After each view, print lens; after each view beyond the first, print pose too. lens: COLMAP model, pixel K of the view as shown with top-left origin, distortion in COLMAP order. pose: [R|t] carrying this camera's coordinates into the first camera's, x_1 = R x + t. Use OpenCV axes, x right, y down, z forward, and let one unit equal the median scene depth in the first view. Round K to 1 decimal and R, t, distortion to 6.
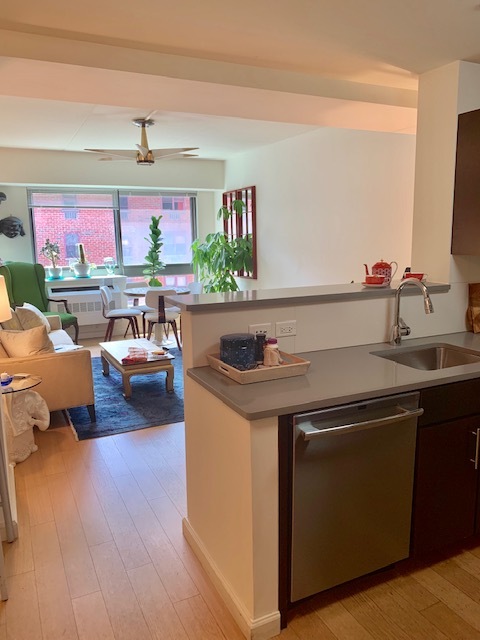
lens RADIAL K [[492.9, 0, 240.0], [0, 492.9, 320.0], [0, 0, 1]] dist [0.100276, -0.134007]
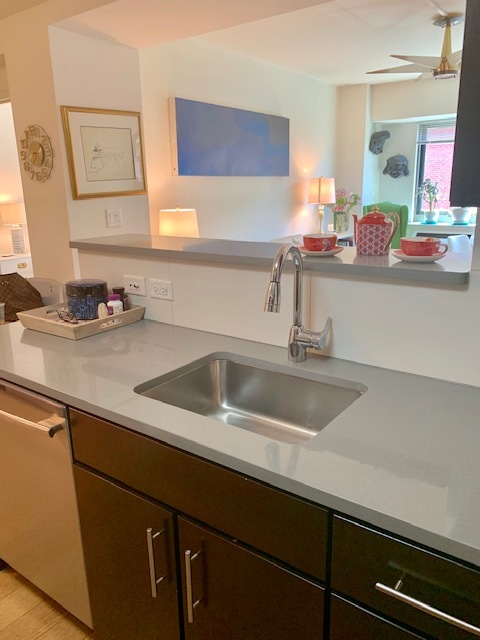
lens RADIAL K [[492.9, 0, 240.0], [0, 492.9, 320.0], [0, 0, 1]] dist [0.100276, -0.134007]
pose [[0.474841, 0.239798, -0.846772, 0.282034], [-0.147092, 0.970253, 0.192282, -0.035352], [0.867692, 0.033250, 0.495988, 0.246158]]
